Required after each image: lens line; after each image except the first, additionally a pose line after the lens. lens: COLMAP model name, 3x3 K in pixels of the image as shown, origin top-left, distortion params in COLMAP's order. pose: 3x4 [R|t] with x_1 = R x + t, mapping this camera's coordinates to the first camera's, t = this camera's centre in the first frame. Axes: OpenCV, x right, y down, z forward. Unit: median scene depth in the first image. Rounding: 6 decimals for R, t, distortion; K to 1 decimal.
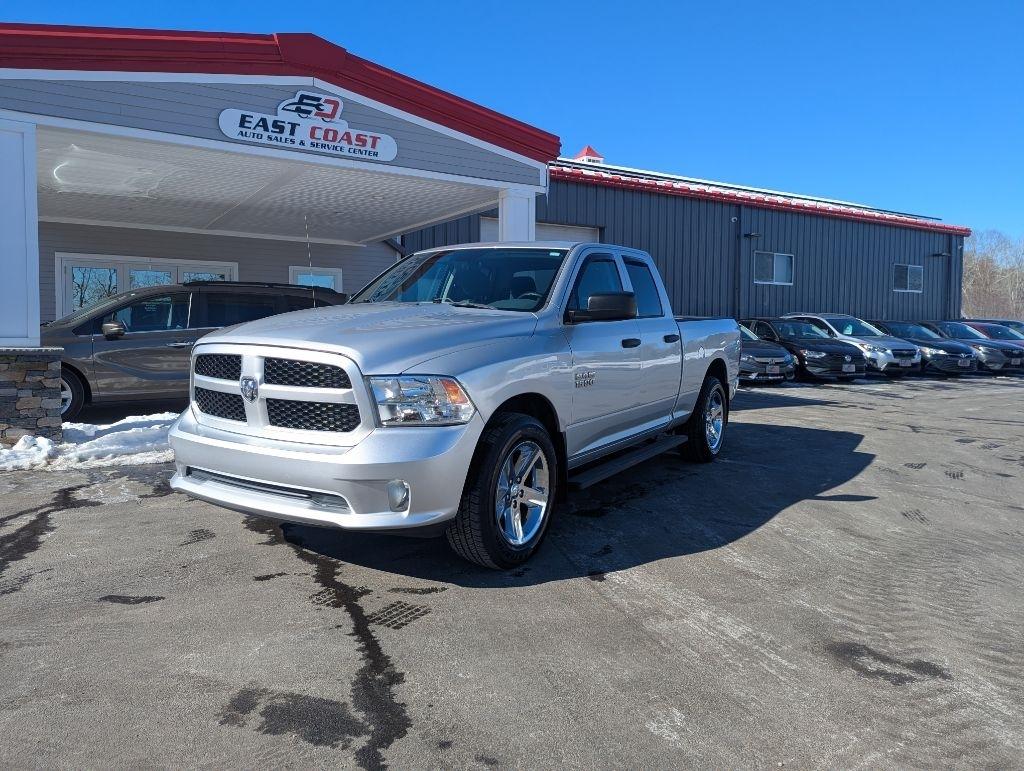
lens RADIAL K [[718.1, 0, 514.2], [0, 718.1, 375.6], [0, 0, 1]] dist [0.048862, -0.035869]
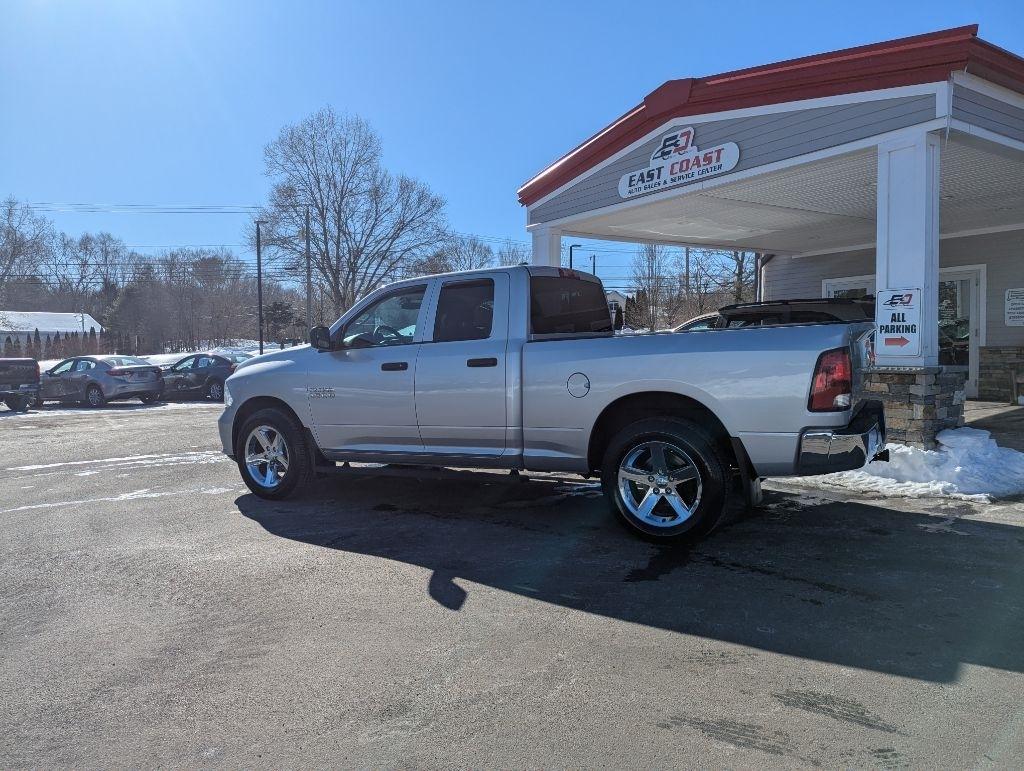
lens RADIAL K [[715.9, 0, 514.1], [0, 715.9, 385.9], [0, 0, 1]] dist [0.061796, -0.054810]
pose [[0.036967, 0.044971, -0.998304, 0.830416], [-0.042038, 0.998173, 0.043409, -0.046244], [0.998432, 0.040362, 0.038790, 0.742032]]
